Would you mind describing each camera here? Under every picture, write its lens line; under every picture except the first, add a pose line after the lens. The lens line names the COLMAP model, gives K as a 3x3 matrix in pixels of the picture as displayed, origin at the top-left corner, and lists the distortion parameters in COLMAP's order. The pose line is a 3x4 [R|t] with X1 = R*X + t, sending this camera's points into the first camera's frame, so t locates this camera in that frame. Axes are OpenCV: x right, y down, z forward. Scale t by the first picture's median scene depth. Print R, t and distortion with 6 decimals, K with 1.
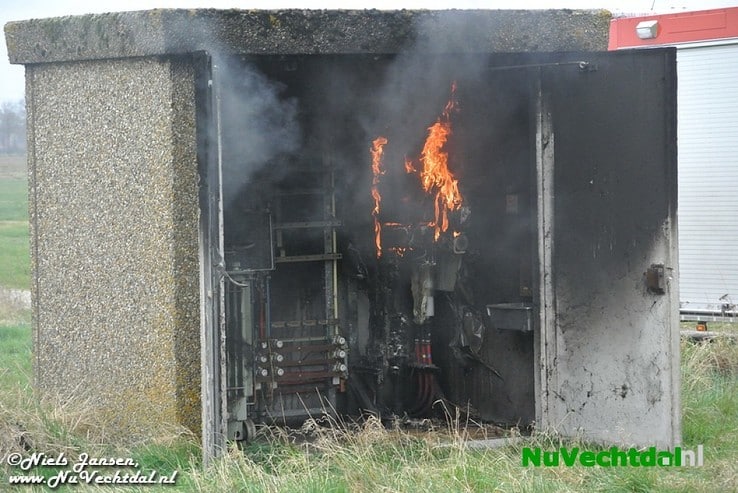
lens RADIAL K [[4838.5, 0, 368.0], [0, 4838.5, 262.3], [0, 0, 1]] dist [2.372247, -14.838034]
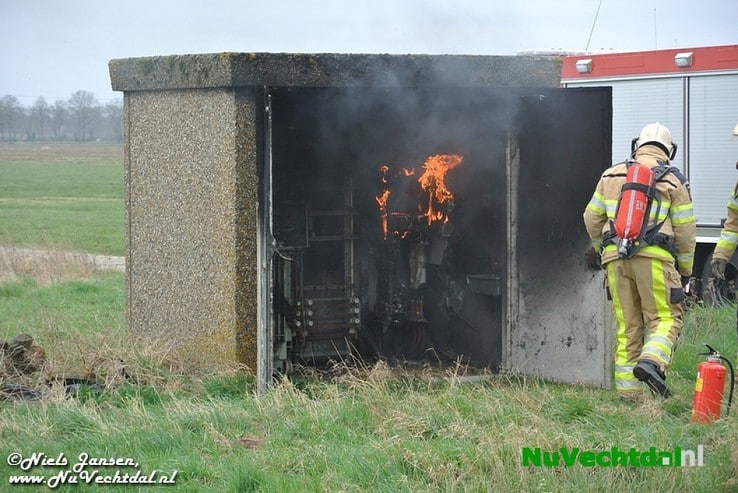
lens RADIAL K [[4023.4, 0, 369.0], [0, 4023.4, 246.5], [0, 0, 1]] dist [1.395133, -0.860728]
pose [[0.999850, 0.013722, 0.010540, -0.014525], [-0.013773, 0.999894, 0.004765, -0.004183], [-0.010474, -0.004909, 0.999933, -0.110108]]
